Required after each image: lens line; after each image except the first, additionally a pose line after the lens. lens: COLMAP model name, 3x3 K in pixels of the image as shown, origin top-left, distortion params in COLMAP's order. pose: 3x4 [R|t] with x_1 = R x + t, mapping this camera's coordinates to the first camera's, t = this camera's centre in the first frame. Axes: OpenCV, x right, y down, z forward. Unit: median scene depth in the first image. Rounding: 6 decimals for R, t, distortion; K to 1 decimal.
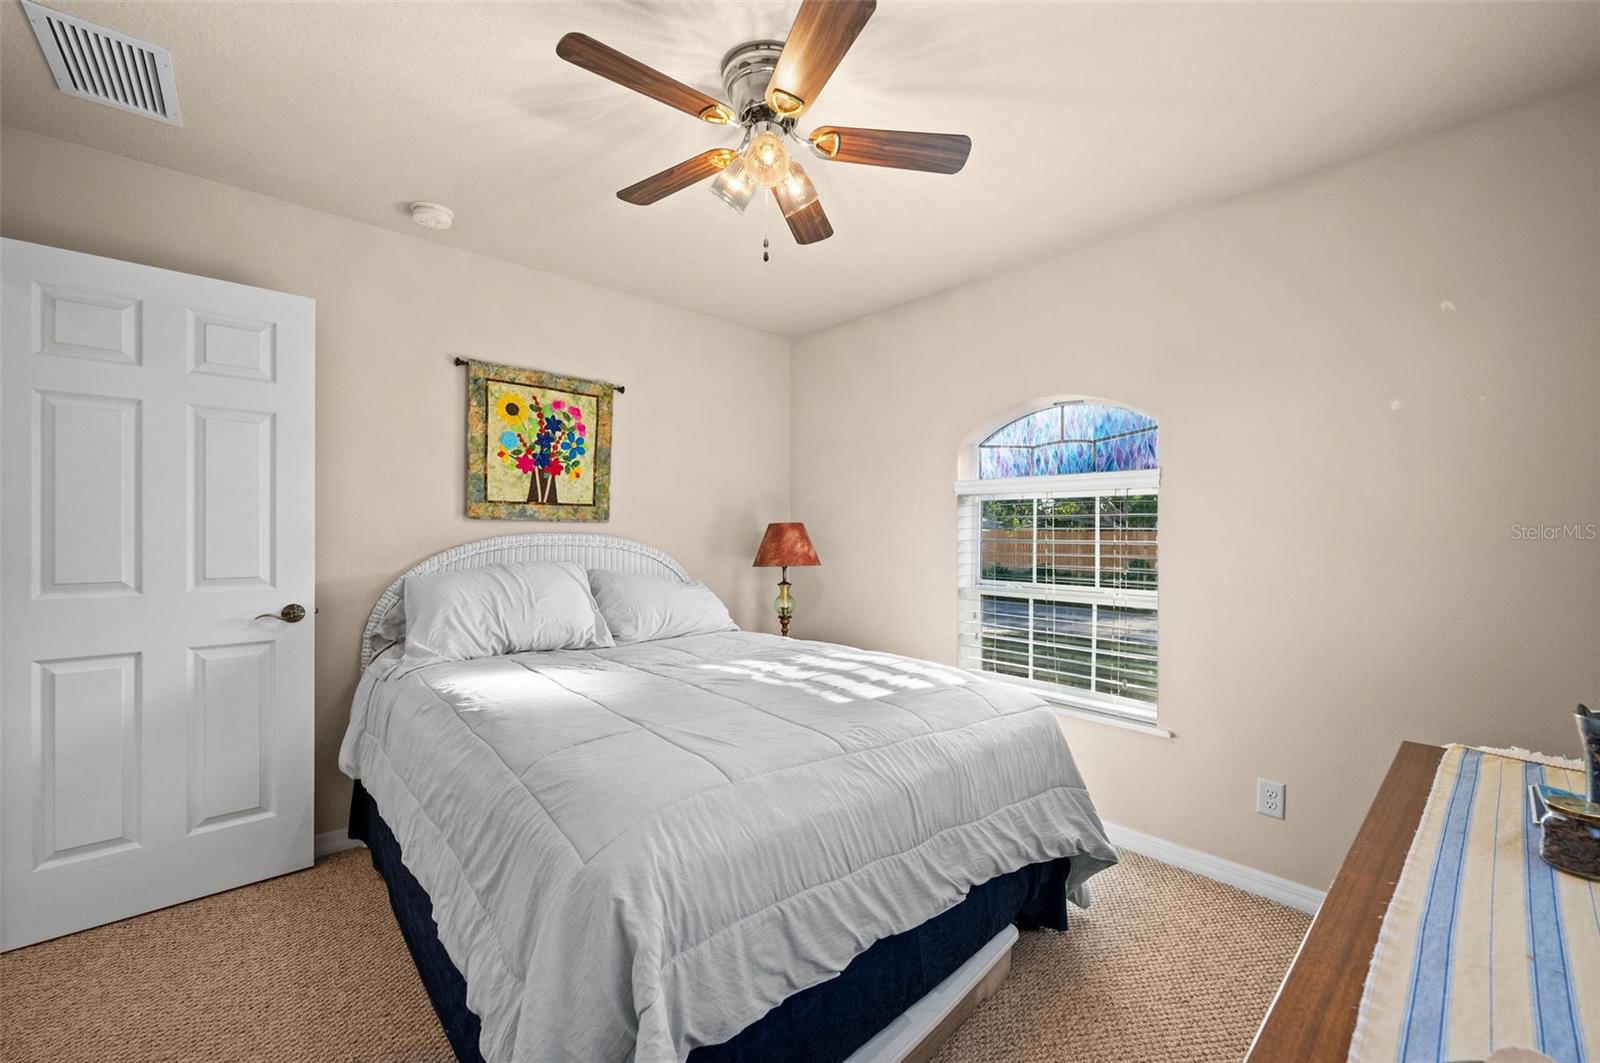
lens RADIAL K [[633.2, 0, 800.9], [0, 633.2, 532.8], [0, 0, 1]] dist [-0.002935, -0.000477]
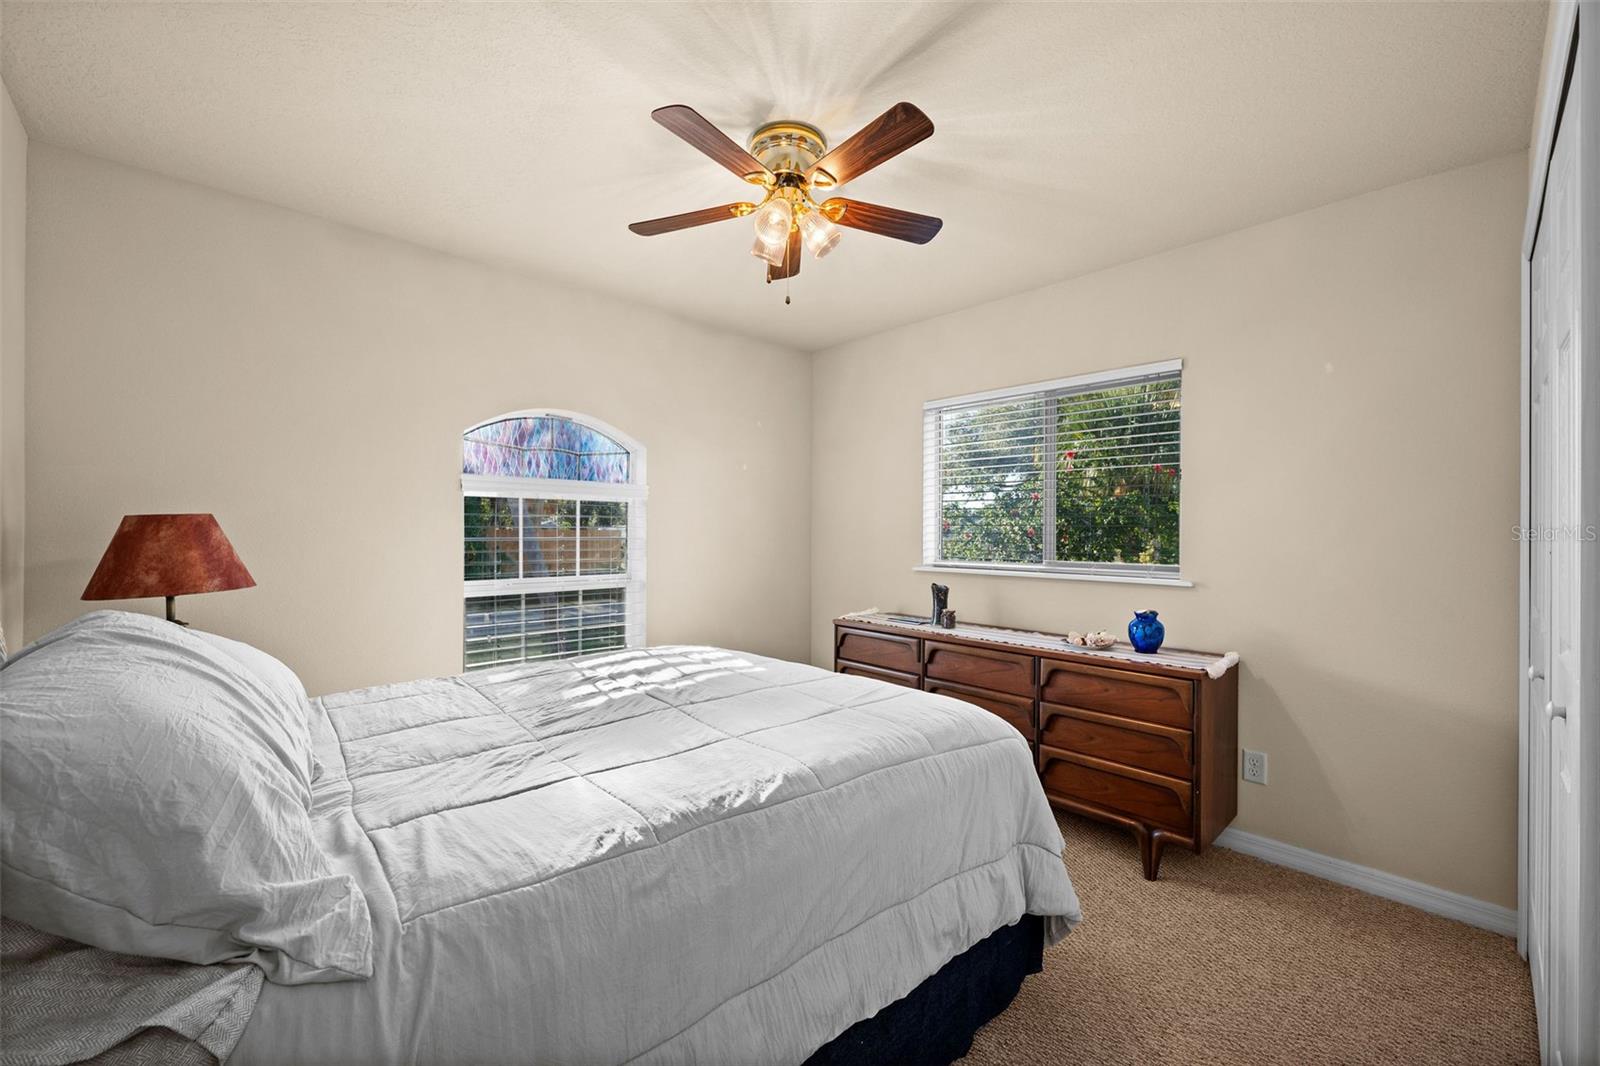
lens RADIAL K [[633.5, 0, 799.8], [0, 633.5, 529.4], [0, 0, 1]] dist [-0.002146, -0.000005]
pose [[-0.026488, -0.004630, 0.999638, -0.709558], [-0.006283, 0.999970, 0.004465, -0.009188], [-0.999629, -0.006162, -0.026516, 0.574227]]
